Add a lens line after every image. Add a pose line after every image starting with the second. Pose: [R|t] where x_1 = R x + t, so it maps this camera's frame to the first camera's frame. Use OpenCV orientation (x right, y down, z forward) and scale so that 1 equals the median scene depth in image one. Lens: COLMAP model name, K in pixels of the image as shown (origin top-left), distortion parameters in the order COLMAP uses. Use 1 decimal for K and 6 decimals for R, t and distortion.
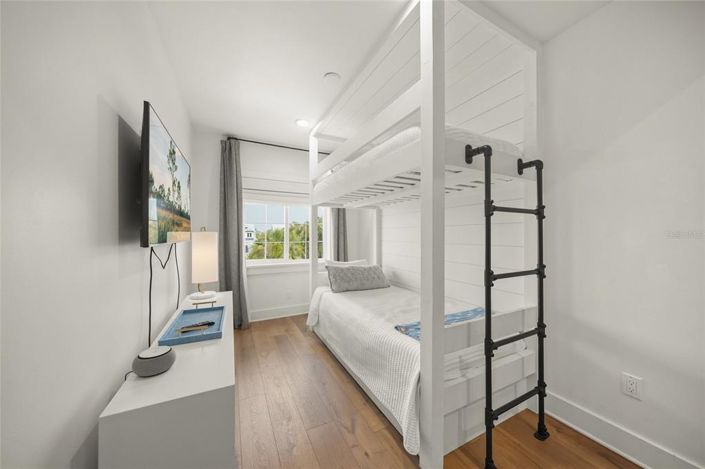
lens RADIAL K [[237.2, 0, 352.5], [0, 237.2, 234.5], [0, 0, 1]] dist [0.016516, 0.000015]
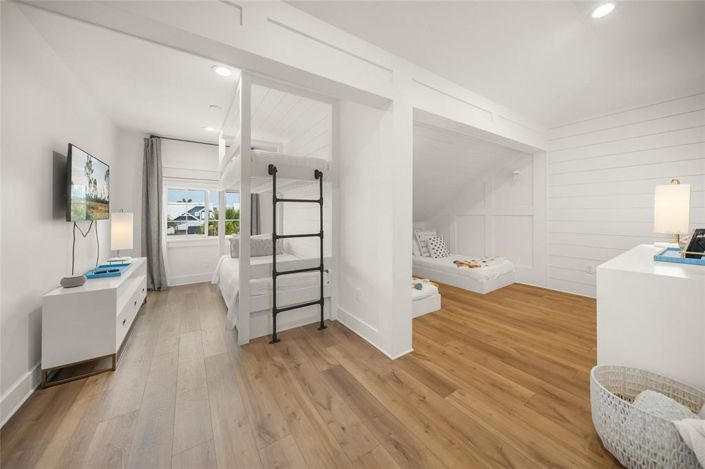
lens RADIAL K [[247.7, 0, 353.3], [0, 247.7, 213.4], [0, 0, 1]] dist [-0.000819, -0.000022]
pose [[0.993331, -0.000862, 0.115291, 0.460321], [0.001667, 0.999975, -0.006893, 0.004904], [-0.115283, 0.007039, 0.993308, -0.479735]]
